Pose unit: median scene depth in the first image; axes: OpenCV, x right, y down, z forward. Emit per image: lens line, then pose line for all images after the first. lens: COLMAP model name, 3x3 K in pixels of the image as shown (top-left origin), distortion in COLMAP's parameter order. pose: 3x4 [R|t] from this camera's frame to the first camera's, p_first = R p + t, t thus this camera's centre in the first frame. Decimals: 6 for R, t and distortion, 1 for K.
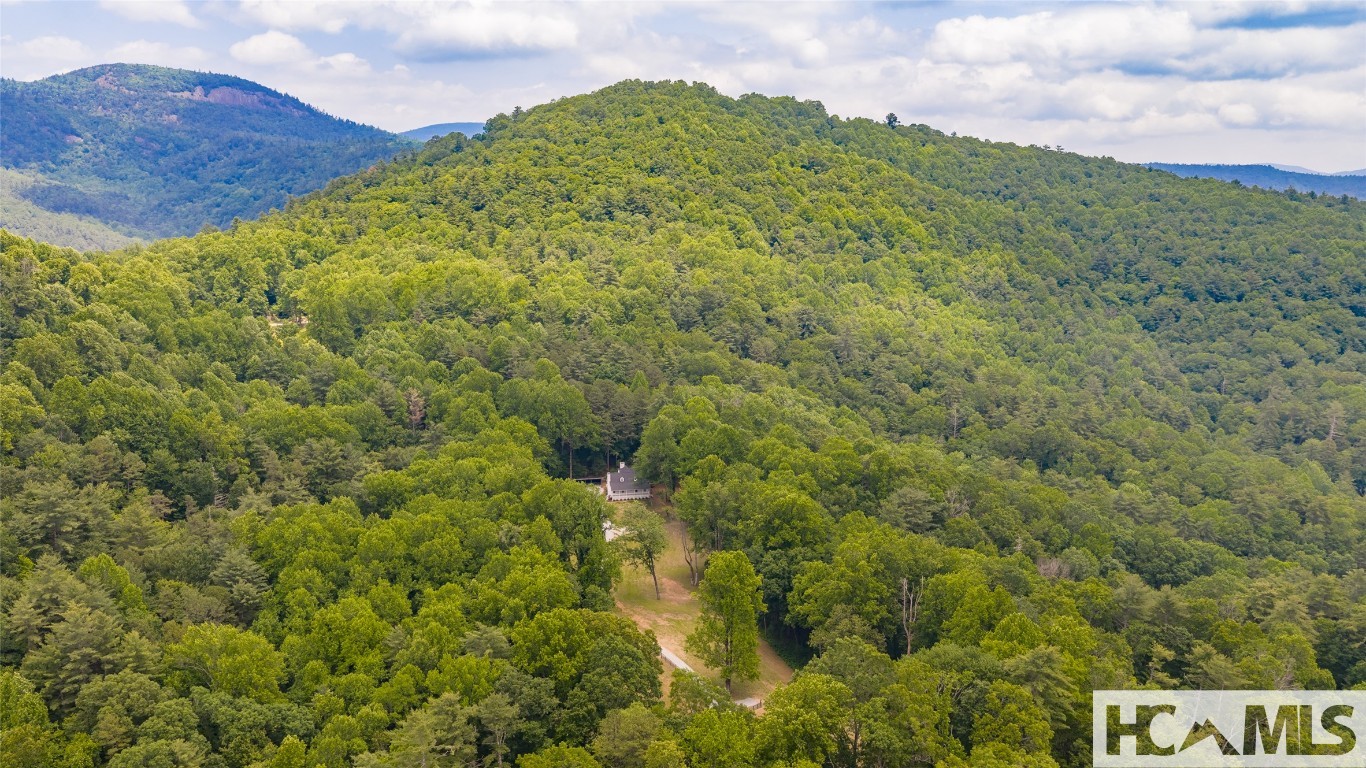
lens RADIAL K [[1123.2, 0, 684.4], [0, 1123.2, 381.8], [0, 0, 1]] dist [0.030972, -0.052918]
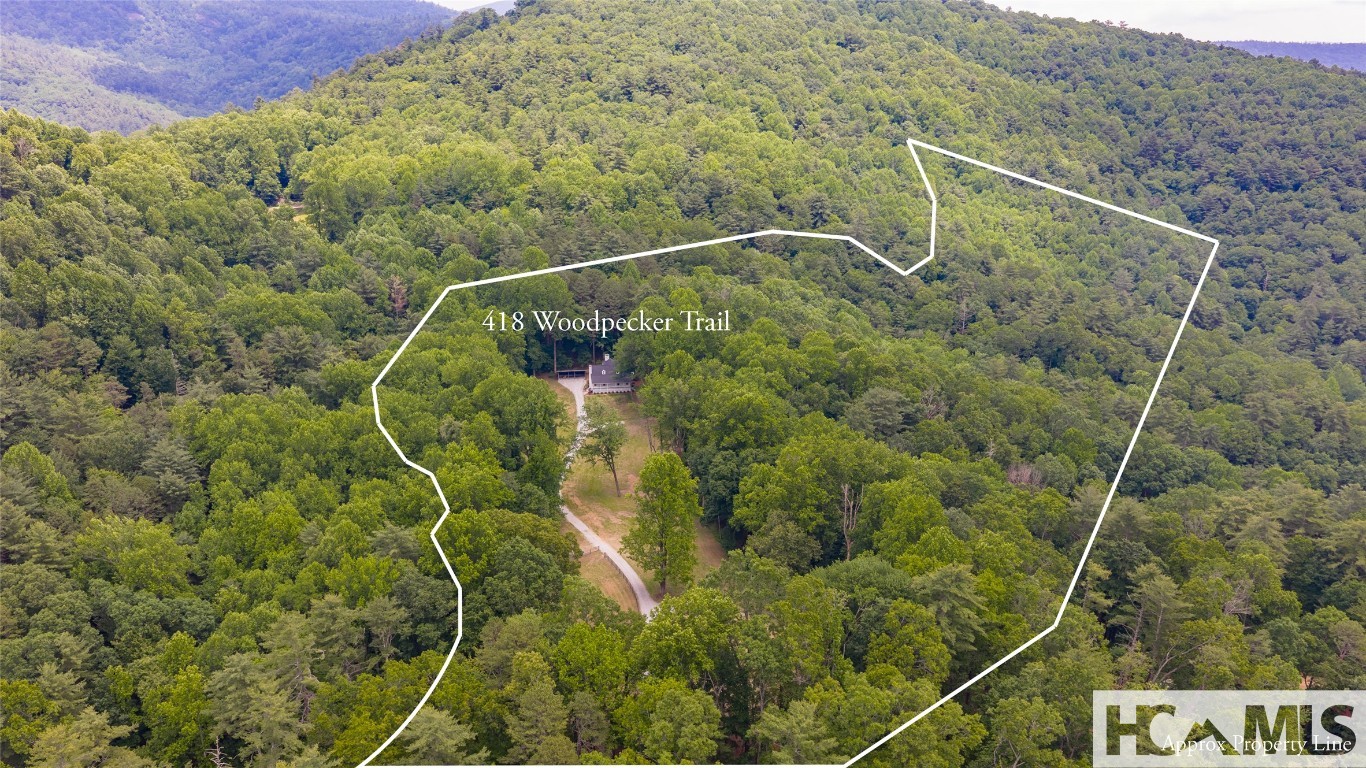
lens RADIAL K [[1123.2, 0, 684.4], [0, 1123.2, 381.8], [0, 0, 1]] dist [0.030972, -0.052918]
pose [[0.997988, 0.018037, -0.060783, 0.053731], [-0.011766, 0.994717, 0.101983, -0.003793], [0.062302, -0.101062, 0.992927, 0.024184]]
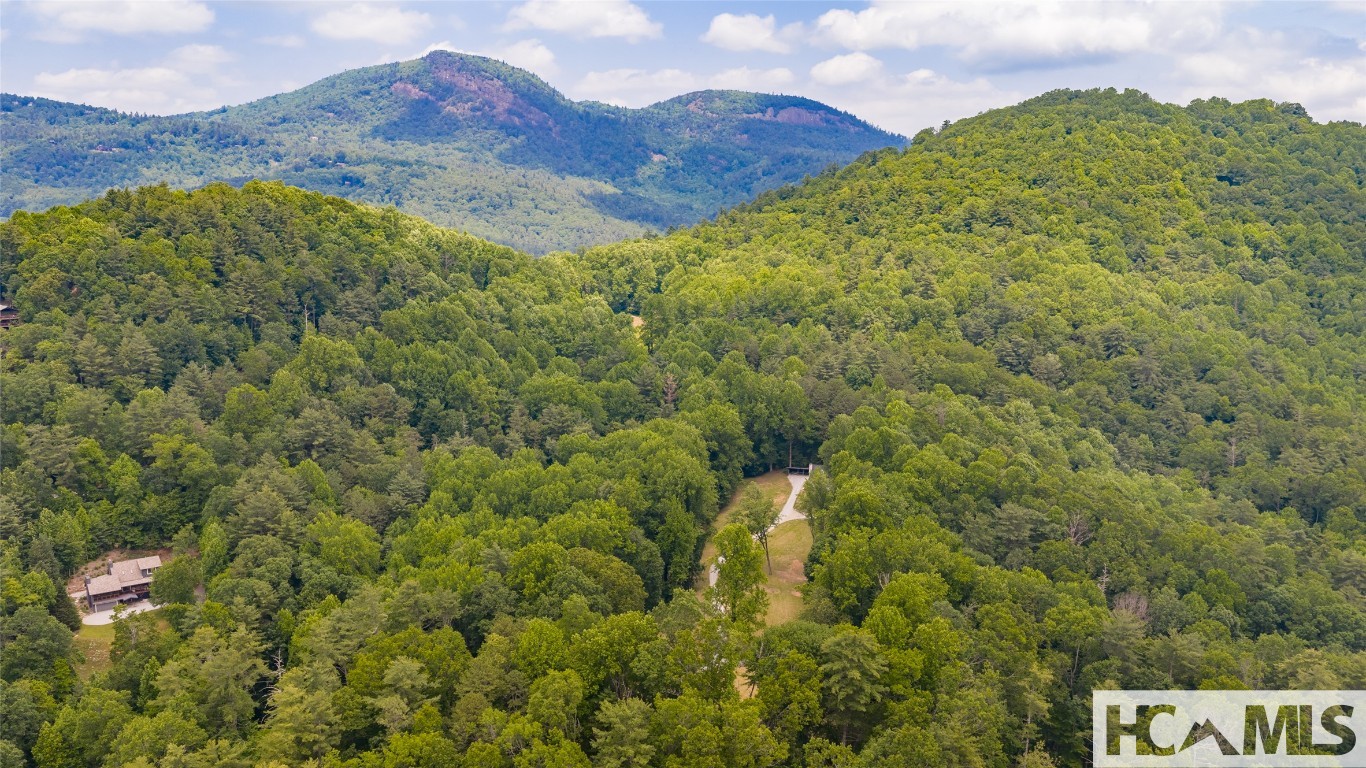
lens RADIAL K [[1123.2, 0, 684.4], [0, 1123.2, 381.8], [0, 0, 1]] dist [0.030972, -0.052918]
pose [[0.877474, 0.079753, -0.472946, 0.239572], [-0.084539, 0.996358, 0.011168, 0.000414], [0.472114, 0.030183, 0.881021, -0.008362]]
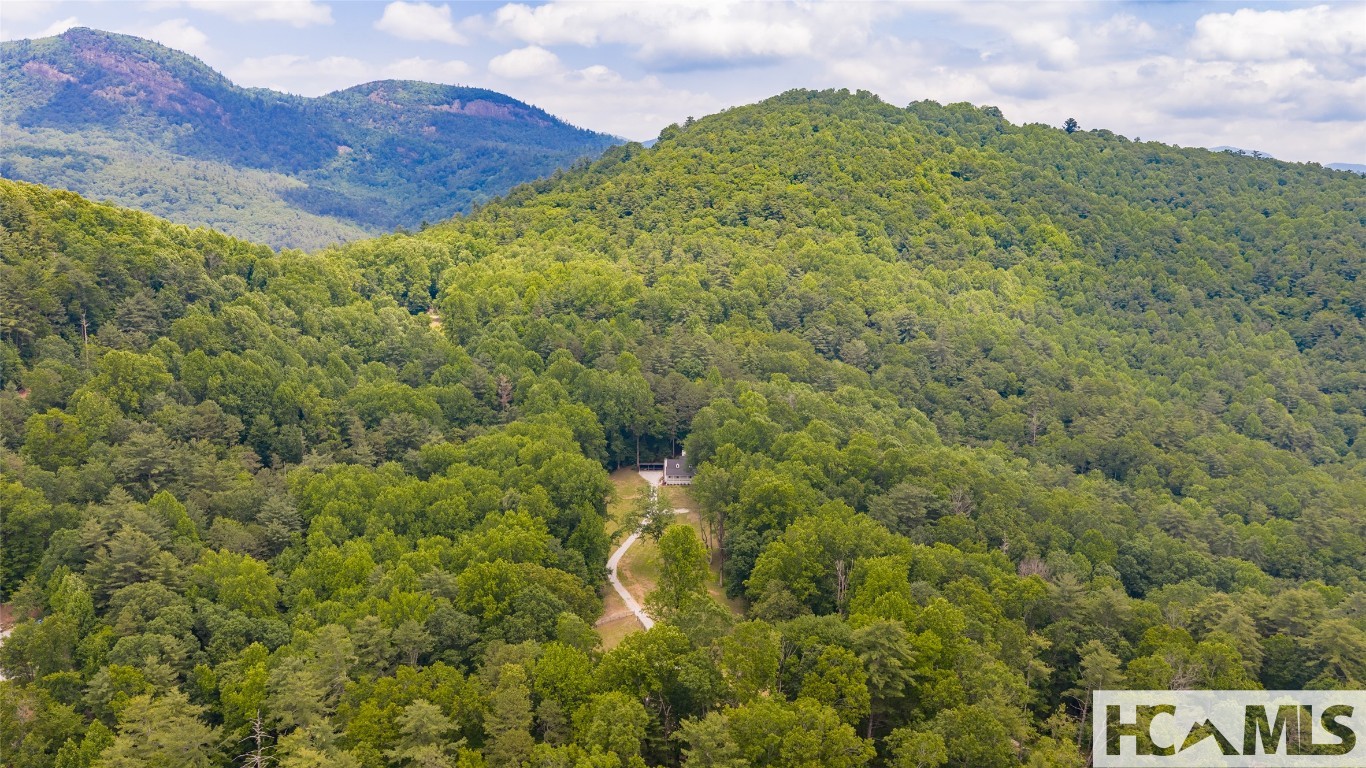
lens RADIAL K [[1123.2, 0, 684.4], [0, 1123.2, 381.8], [0, 0, 1]] dist [0.030972, -0.052918]
pose [[0.976813, 0.037838, -0.210722, 0.126255], [-0.039001, 0.999238, -0.001364, 0.005775], [0.210510, 0.009551, 0.977545, -0.035883]]
